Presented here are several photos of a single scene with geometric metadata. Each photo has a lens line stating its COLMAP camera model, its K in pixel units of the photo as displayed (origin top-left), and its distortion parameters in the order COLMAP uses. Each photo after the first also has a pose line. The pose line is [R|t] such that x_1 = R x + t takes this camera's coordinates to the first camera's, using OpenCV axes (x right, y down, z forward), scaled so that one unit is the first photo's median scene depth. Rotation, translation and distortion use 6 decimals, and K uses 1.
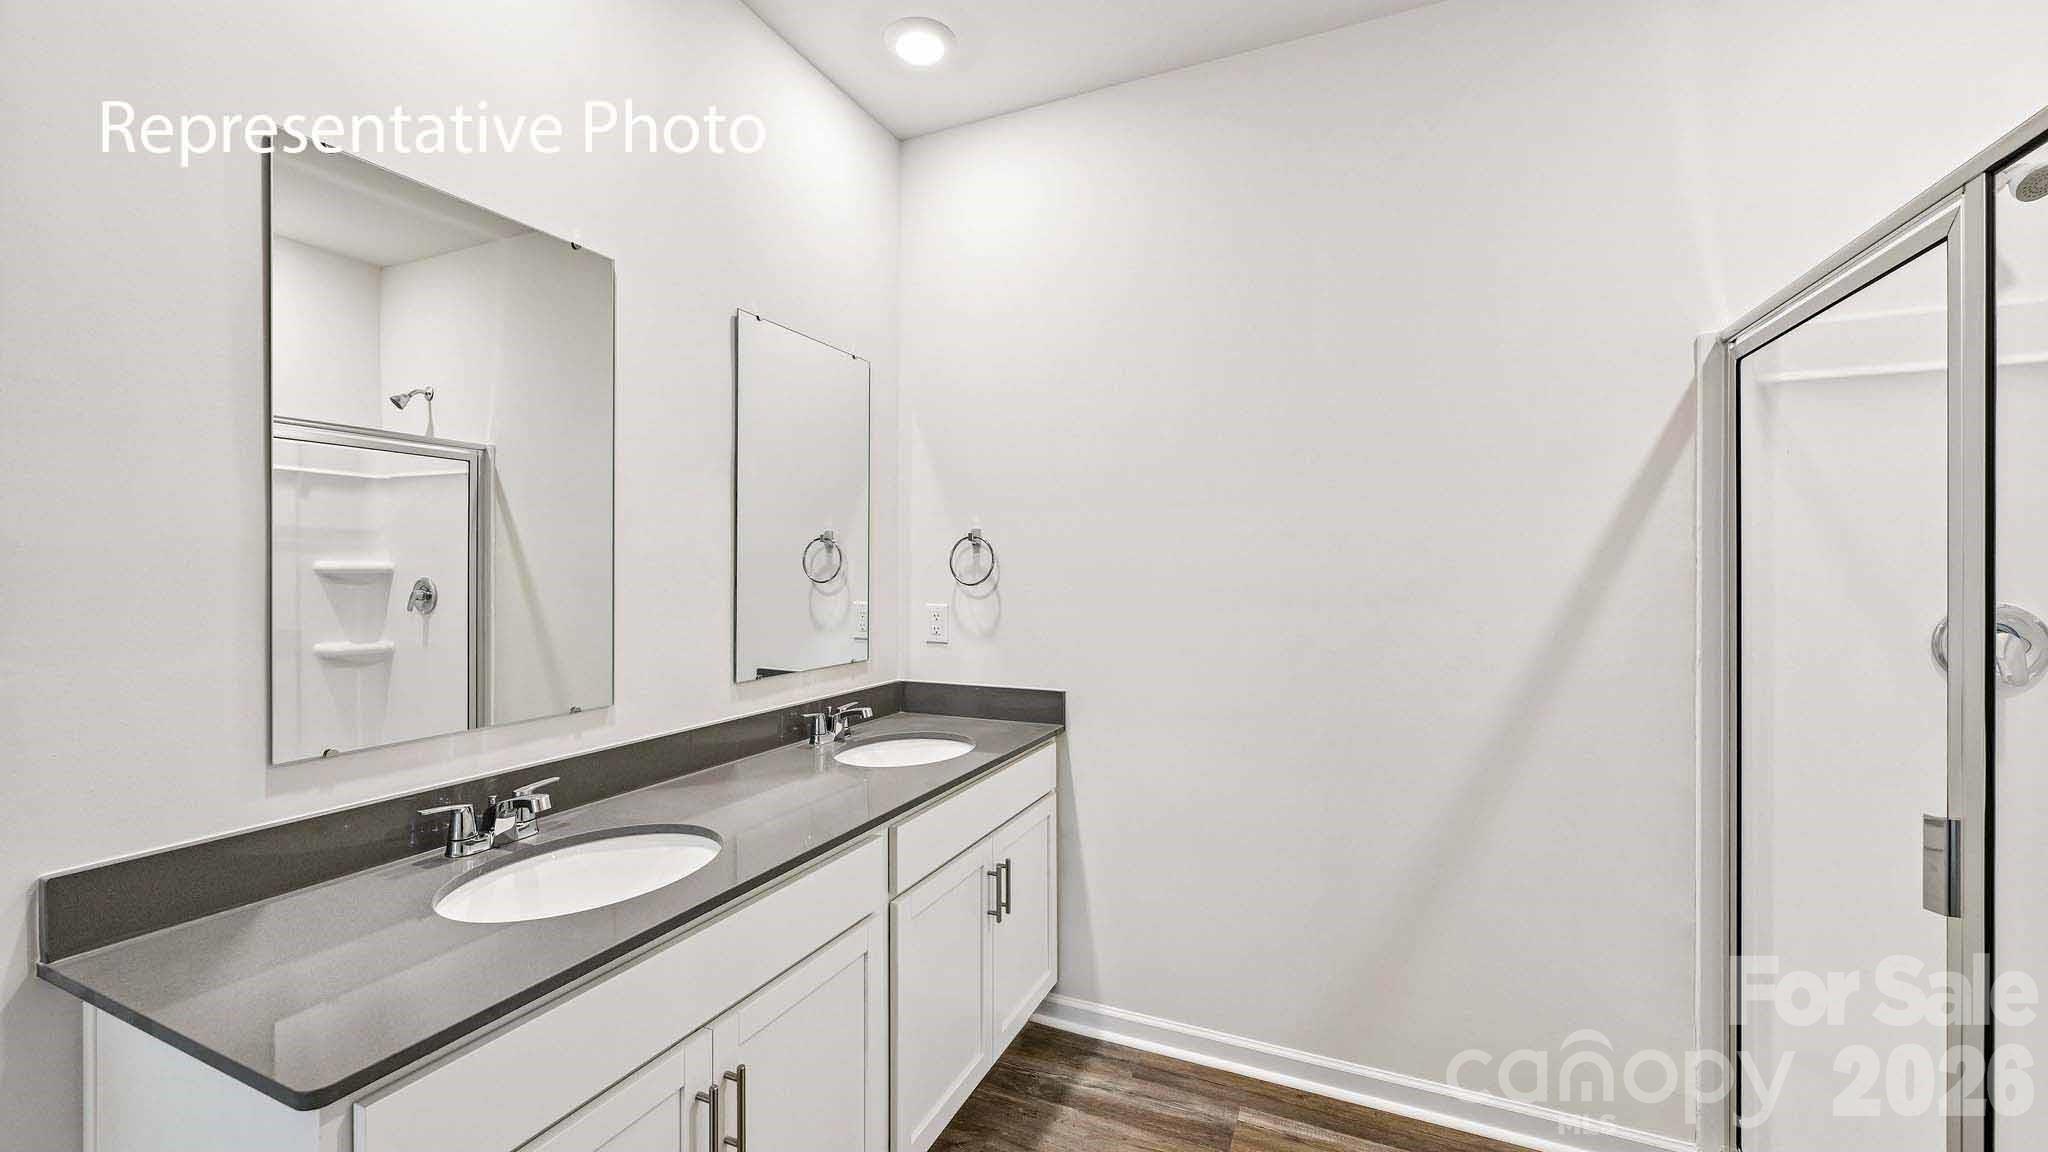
lens RADIAL K [[810.9, 0, 1030.9], [0, 810.9, 572.1], [0, 0, 1]] dist [0.001314, -0.000752]
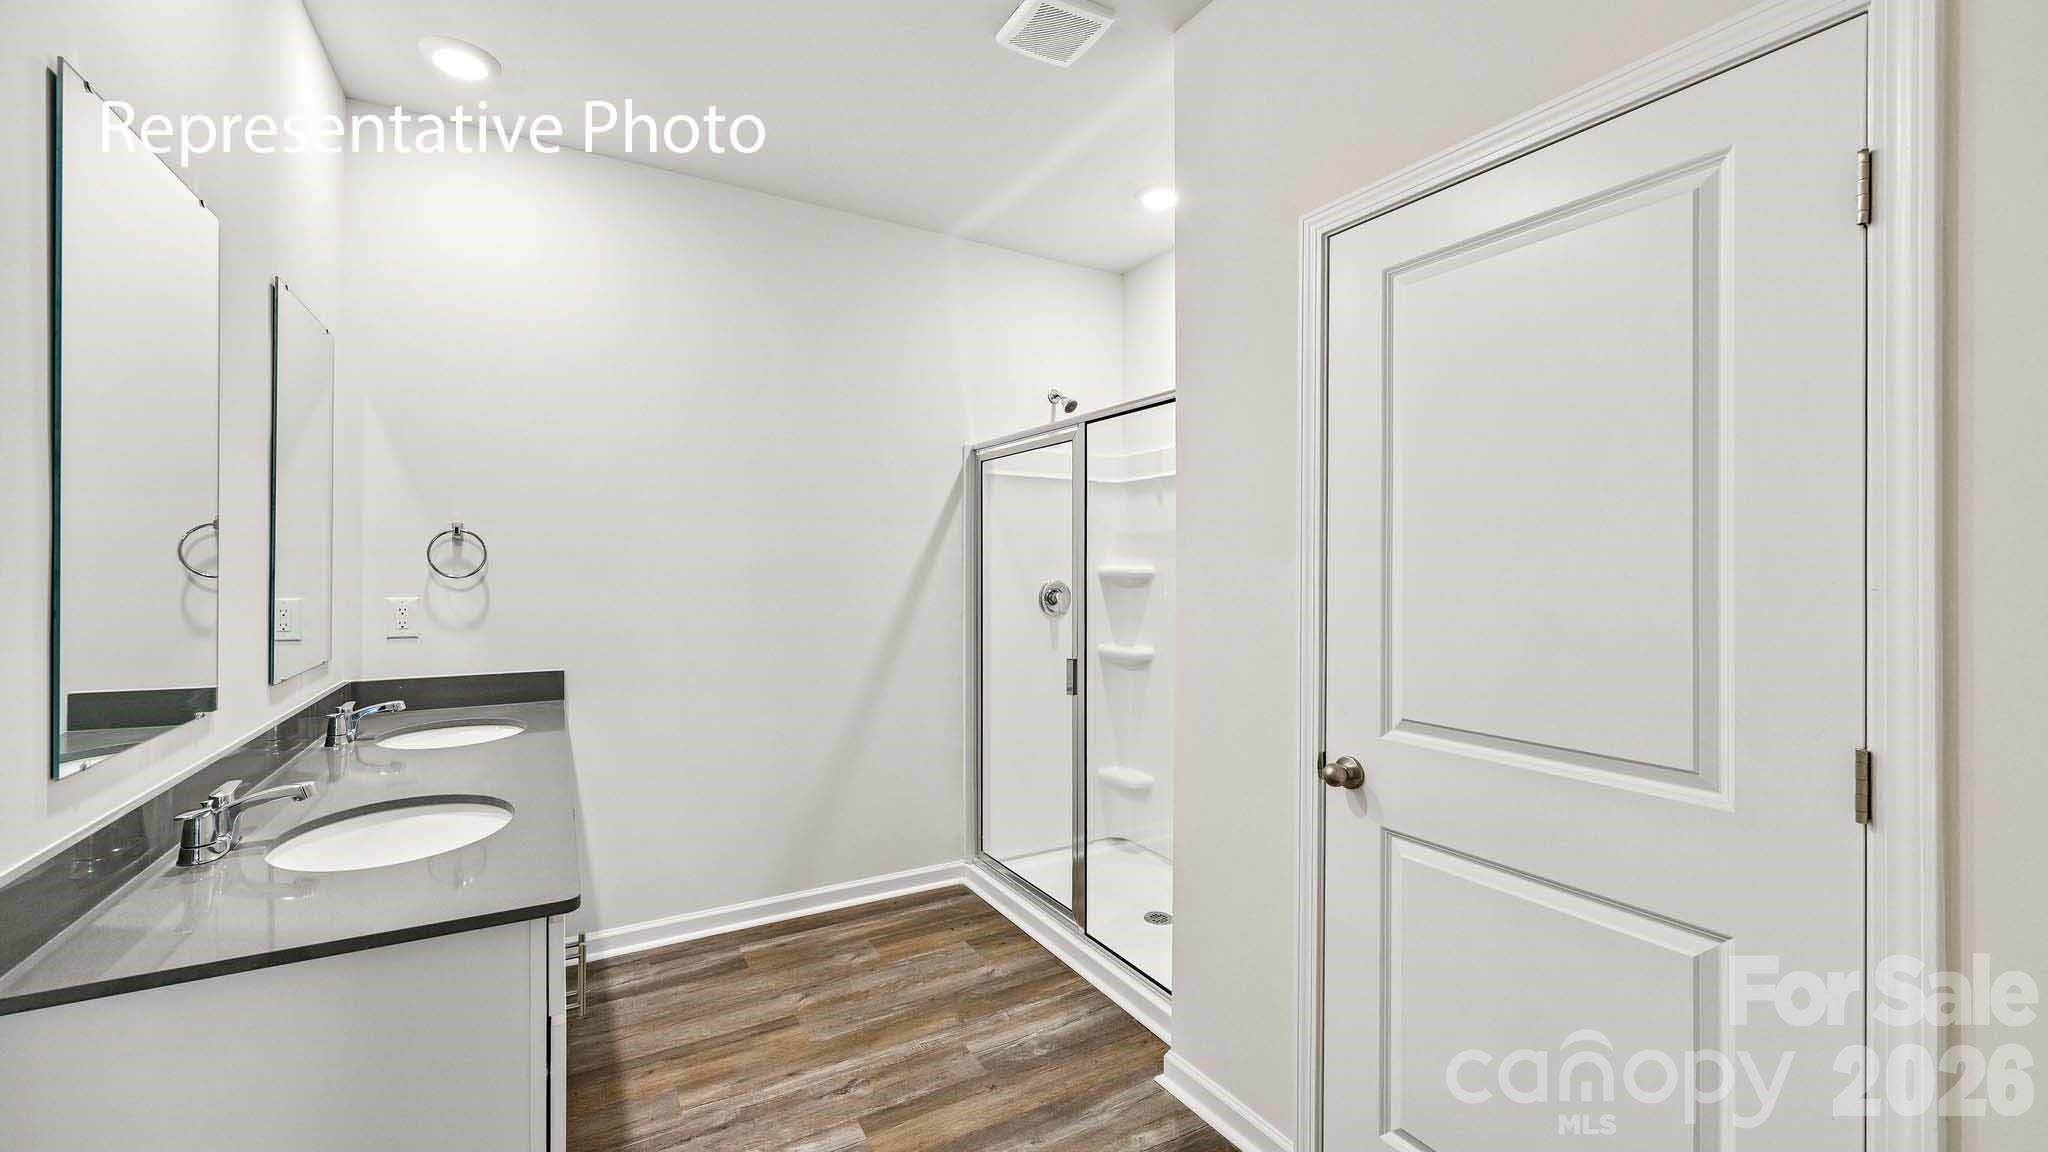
lens RADIAL K [[810.9, 0, 1017.3], [0, 810.9, 567.2], [0, 0, 1]] dist [0.001314, -0.000752]
pose [[0.578167, 0.002463, 0.815915, -0.607960], [-0.000356, 0.999996, -0.002766, 0.006850], [-0.815919, 0.001309, 0.578165, -0.205606]]
